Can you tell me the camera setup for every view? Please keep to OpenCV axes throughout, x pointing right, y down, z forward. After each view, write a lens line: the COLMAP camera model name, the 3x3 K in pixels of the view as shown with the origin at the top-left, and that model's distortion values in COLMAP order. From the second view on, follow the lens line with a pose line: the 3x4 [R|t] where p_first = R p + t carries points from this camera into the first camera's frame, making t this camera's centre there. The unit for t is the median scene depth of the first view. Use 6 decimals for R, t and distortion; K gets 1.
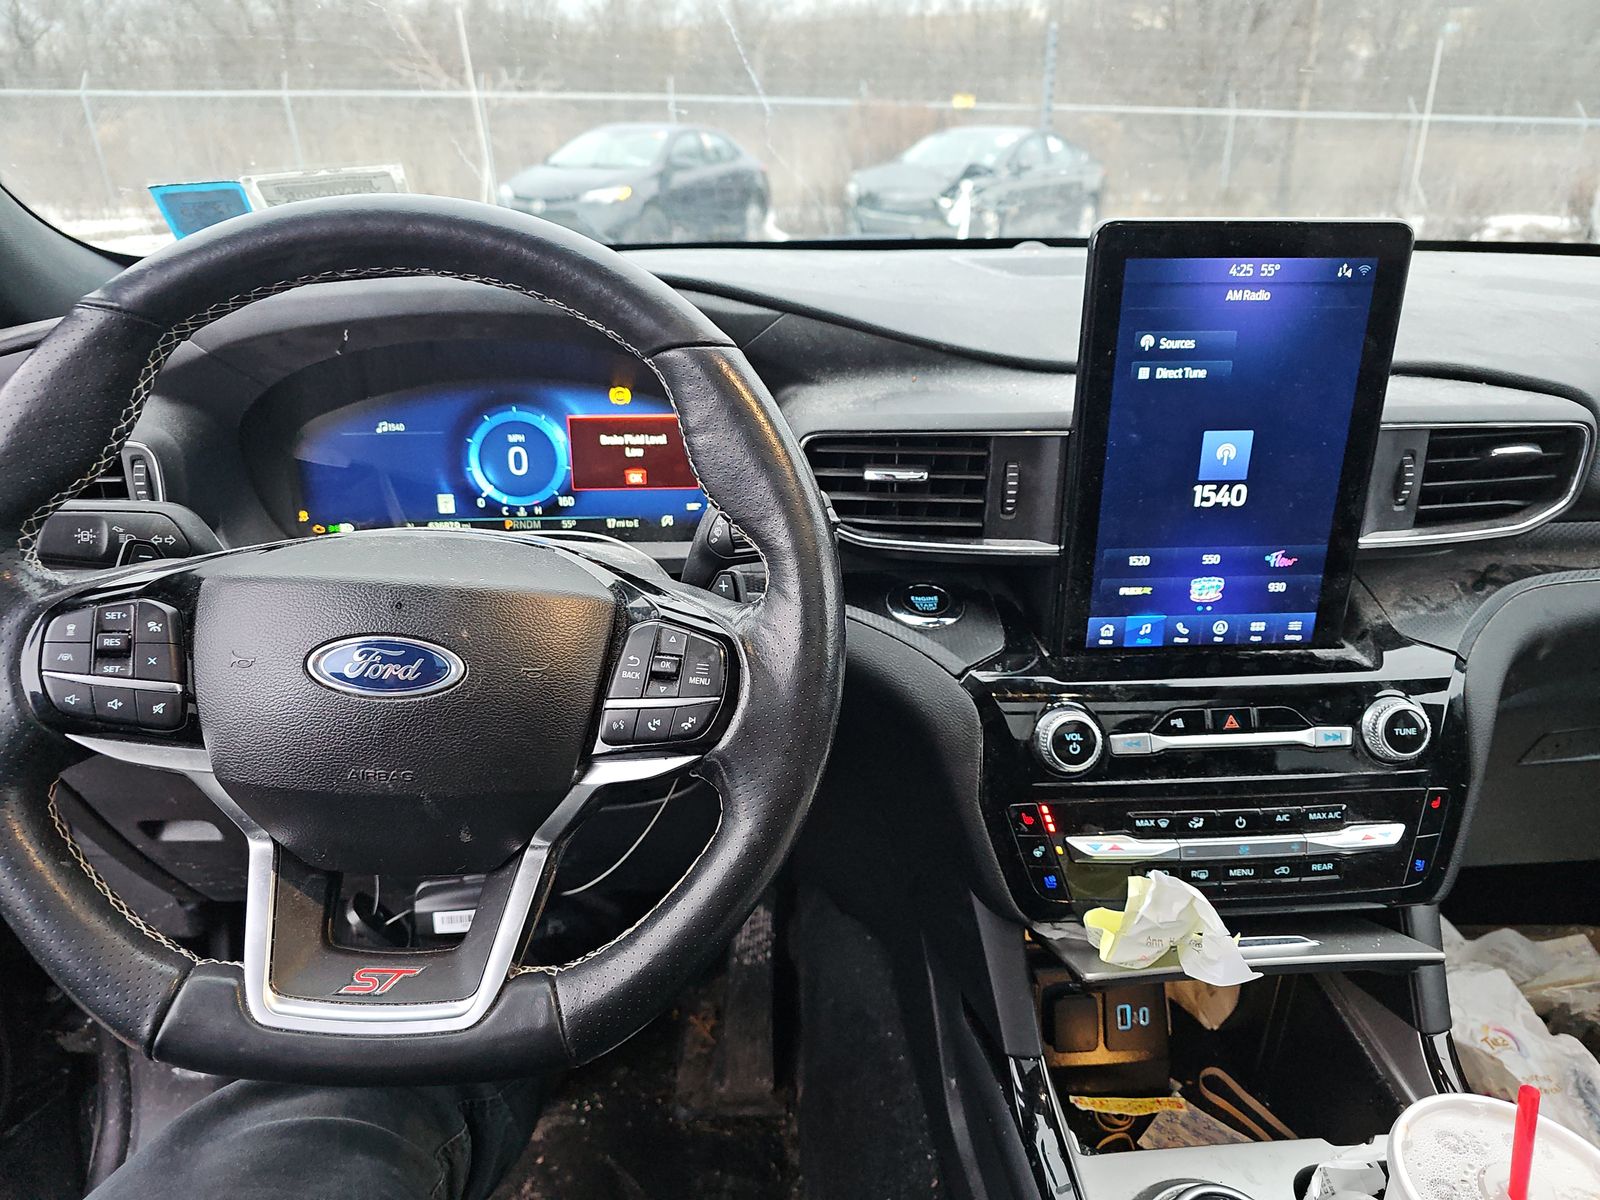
lens RADIAL K [[1068.1, 0, 848.3], [0, 1068.1, 601.7], [0, 0, 1]] dist [0.006867, -0.024855]
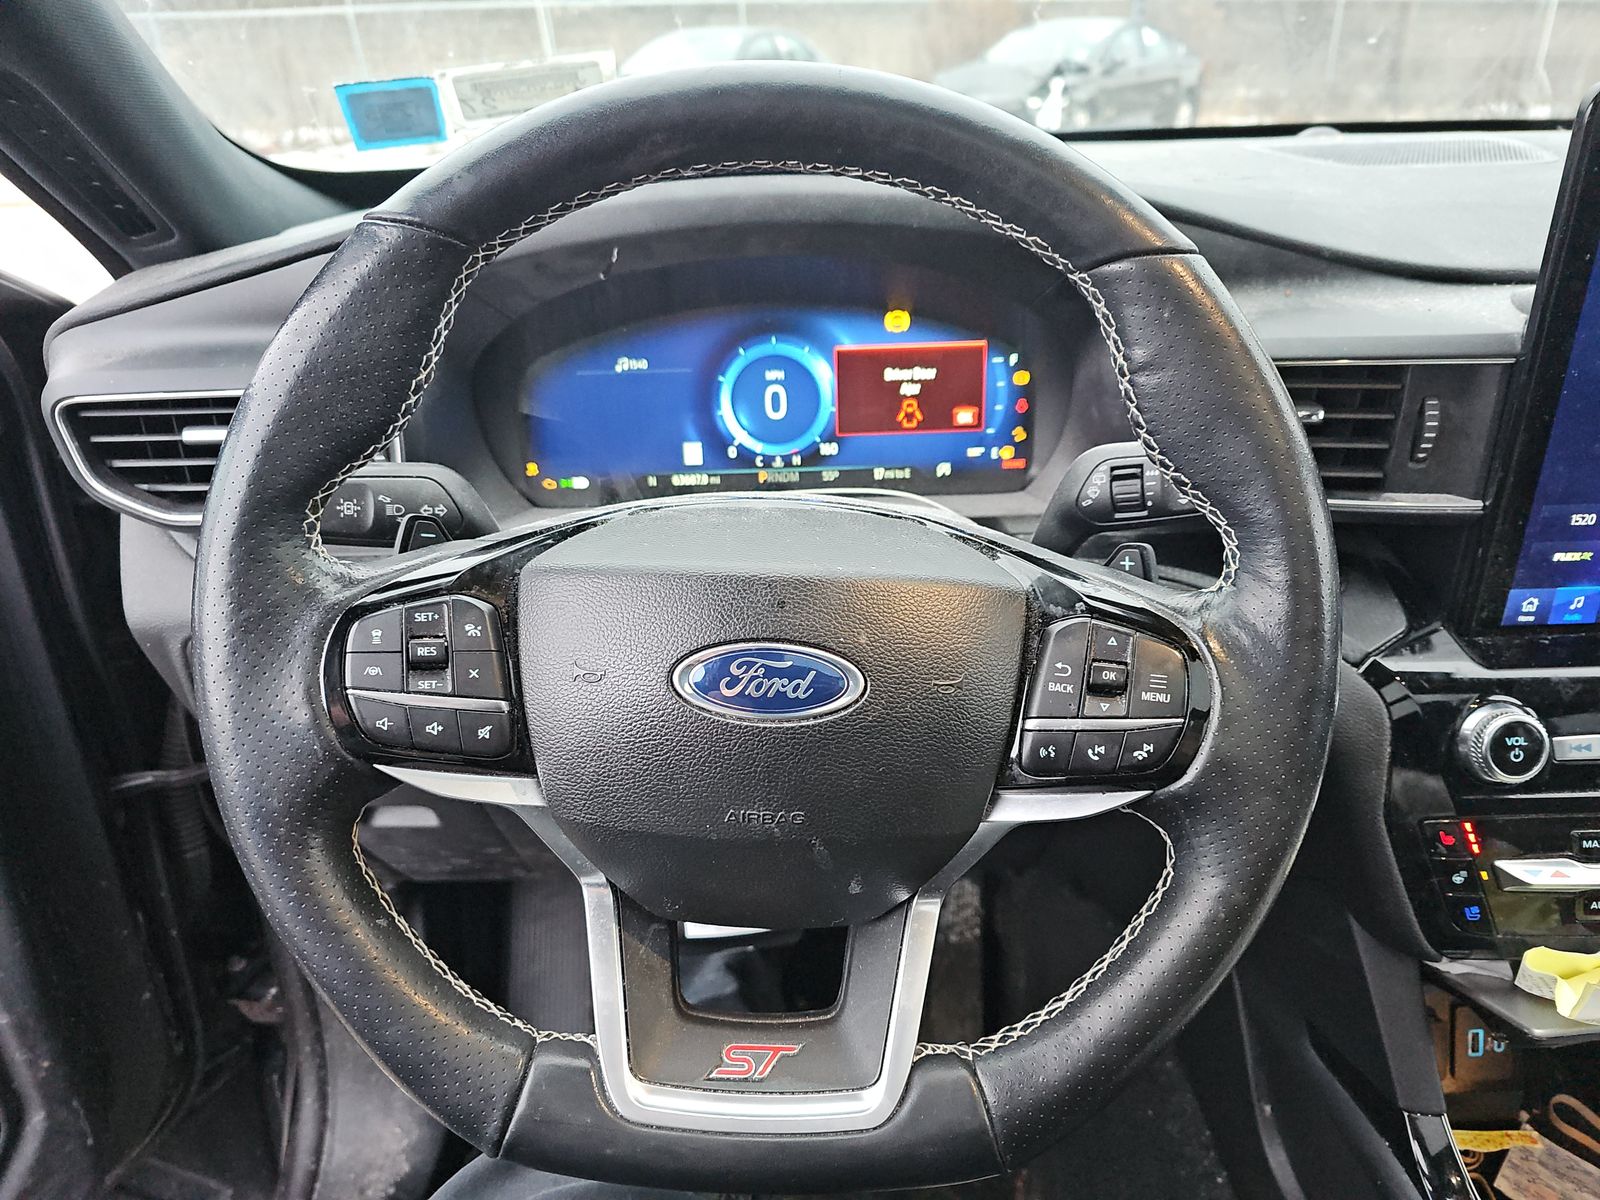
lens RADIAL K [[1045.5, 0, 800.0], [0, 1045.5, 600.0], [0, 0, 1]] dist [0.006438, -0.022935]
pose [[0.997714, -0.002773, -0.067521, -0.264866], [0.007972, 0.997011, 0.076851, -0.043088], [0.067106, -0.077213, 0.994754, 0.178407]]
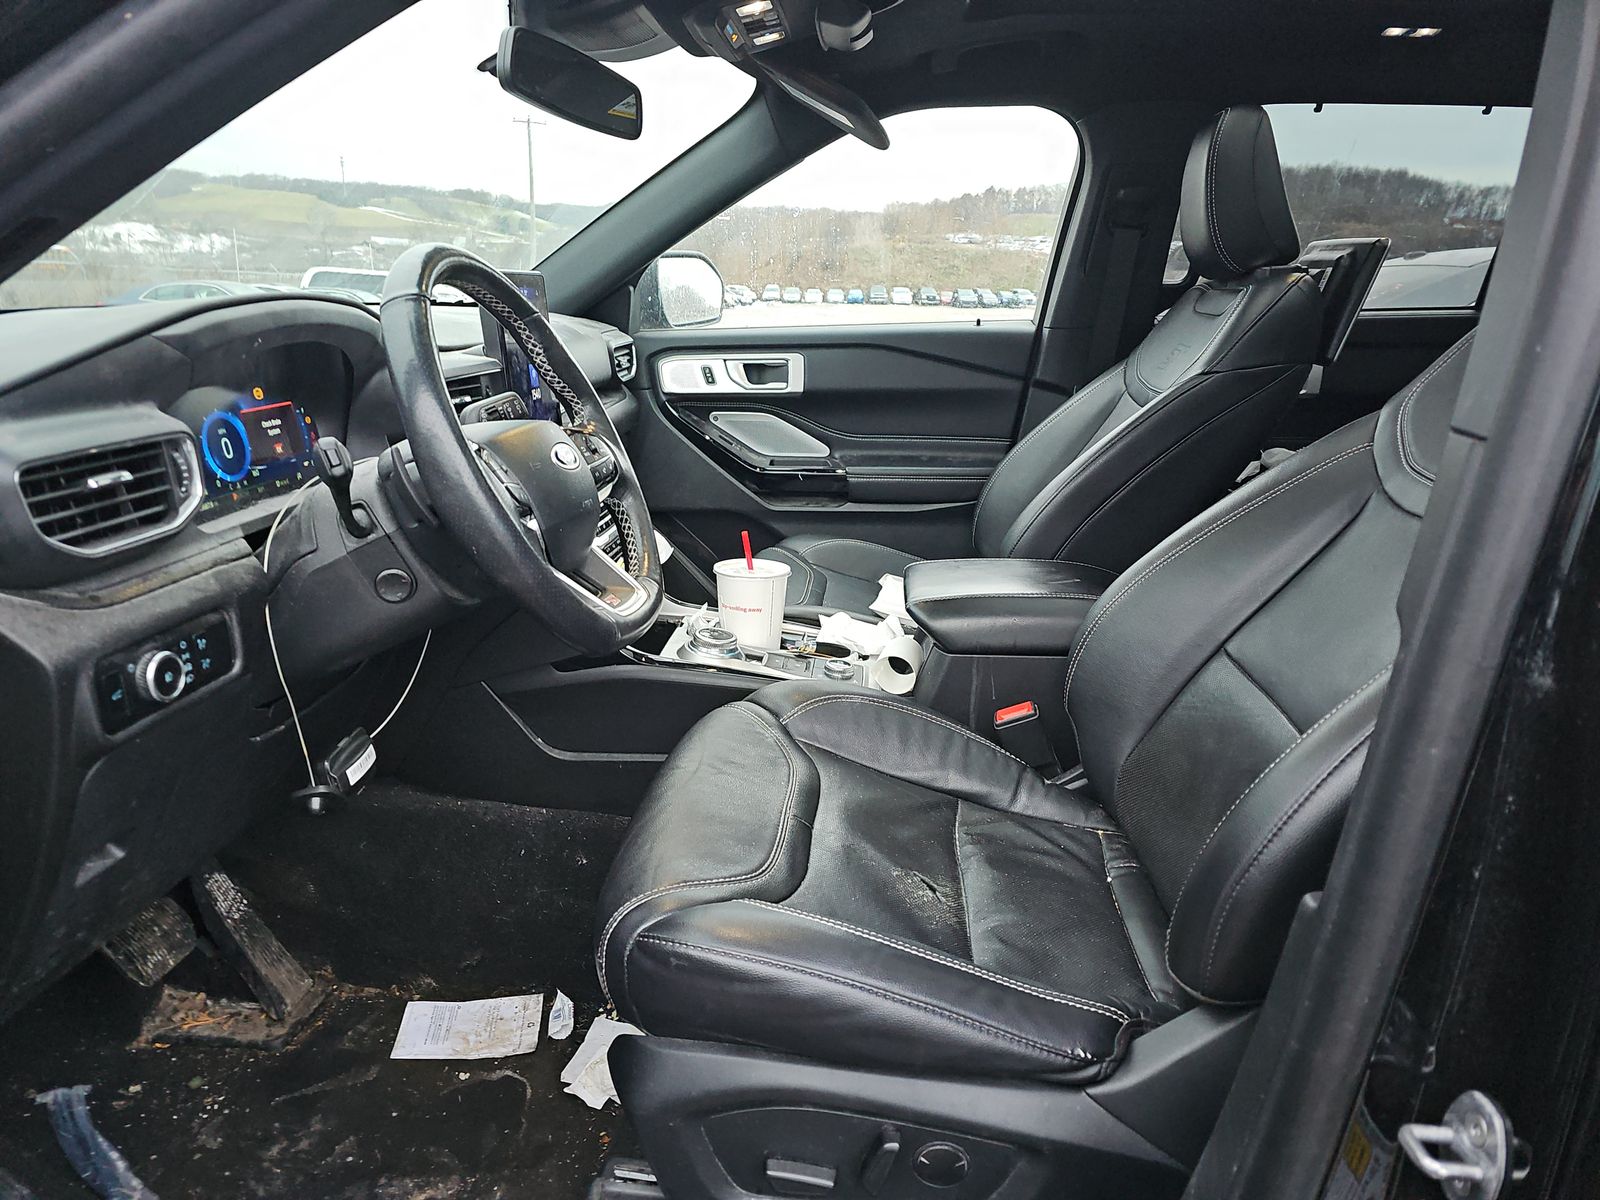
lens RADIAL K [[1045.5, 0, 800.0], [0, 1045.5, 600.0], [0, 0, 1]] dist [0.006438, -0.022935]
pose [[0.145743, -0.277112, 0.949720, -1.694028], [0.339876, 0.915567, 0.214989, 0.005013], [-0.929109, 0.291454, 0.227621, 0.106529]]
